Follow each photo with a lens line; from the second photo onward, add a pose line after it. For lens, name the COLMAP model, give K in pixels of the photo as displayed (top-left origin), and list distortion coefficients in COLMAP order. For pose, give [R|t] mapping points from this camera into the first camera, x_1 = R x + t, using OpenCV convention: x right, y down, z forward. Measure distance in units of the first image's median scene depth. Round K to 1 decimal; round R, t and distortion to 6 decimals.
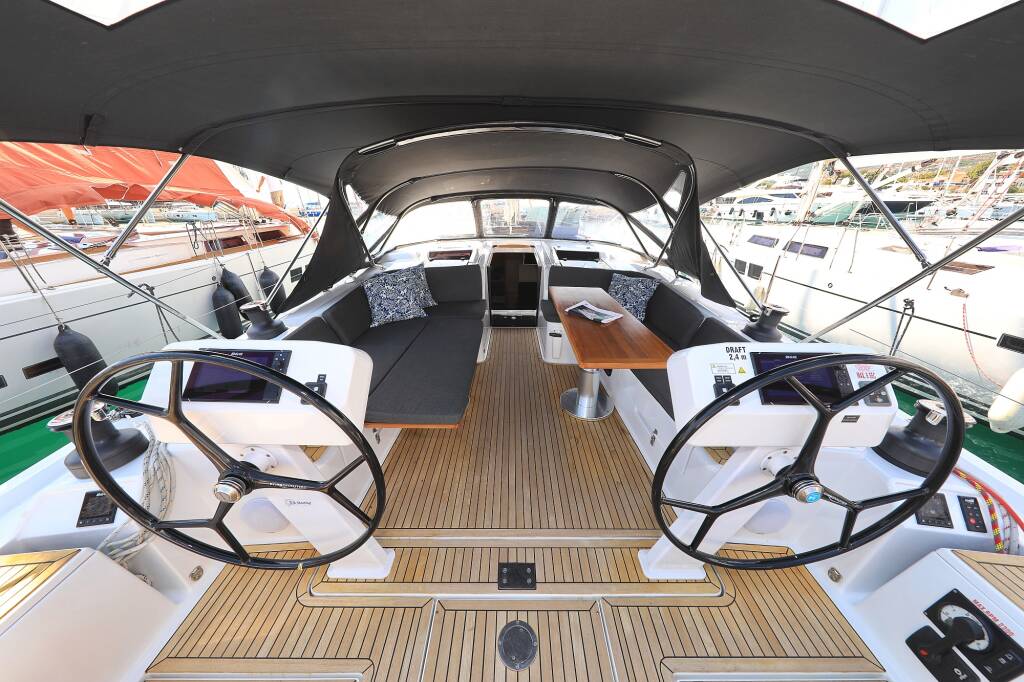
lens RADIAL K [[333.3, 0, 517.7], [0, 333.3, 341.2], [0, 0, 1]] dist [-0.007818, -0.000062]
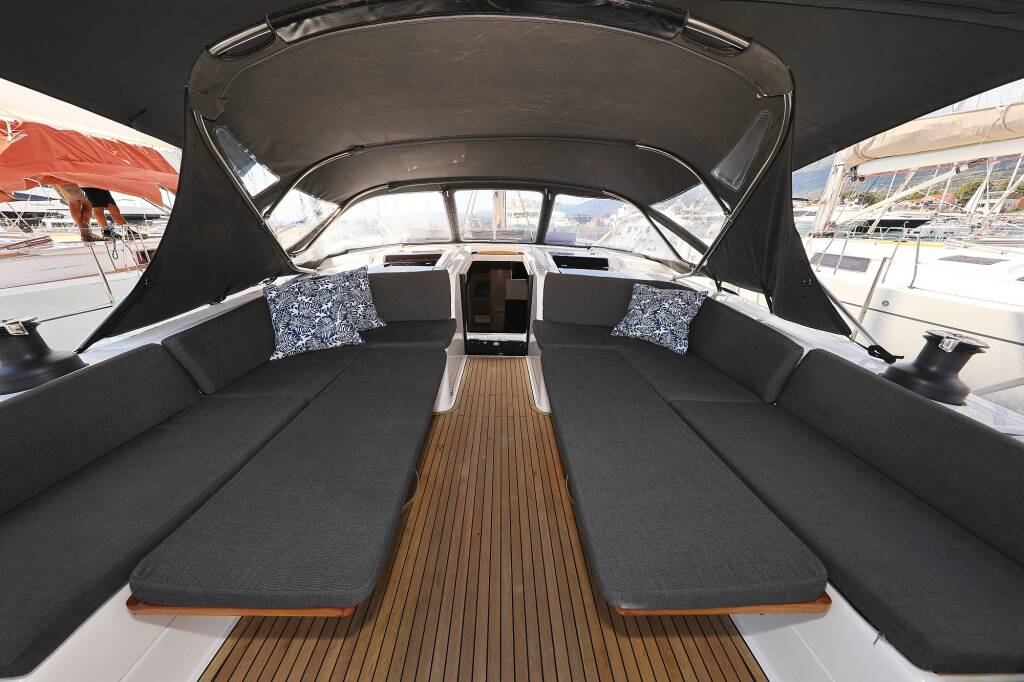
lens RADIAL K [[348.6, 0, 504.8], [0, 348.6, 337.9], [0, 0, 1]] dist [-0.001056, 0.000028]
pose [[0.999964, 0.008447, 0.000772, 0.008046], [-0.008375, 0.997622, -0.068413, -0.033521], [-0.001348, 0.068404, 0.997657, 0.255413]]
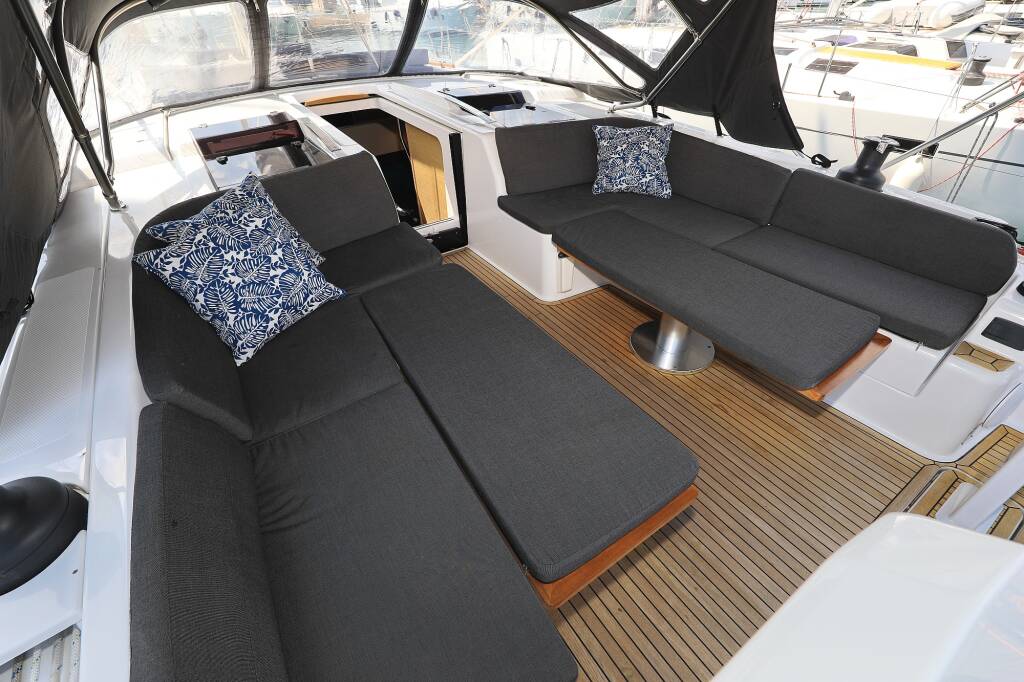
lens RADIAL K [[458.2, 0, 549.5], [0, 458.2, 343.2], [0, 0, 1]] dist [0.003135, 0.000007]
pose [[0.823570, -0.366635, 0.432794, -0.284731], [0.249283, 0.919335, 0.304435, -0.112293], [-0.509499, -0.142836, 0.848533, 0.267471]]
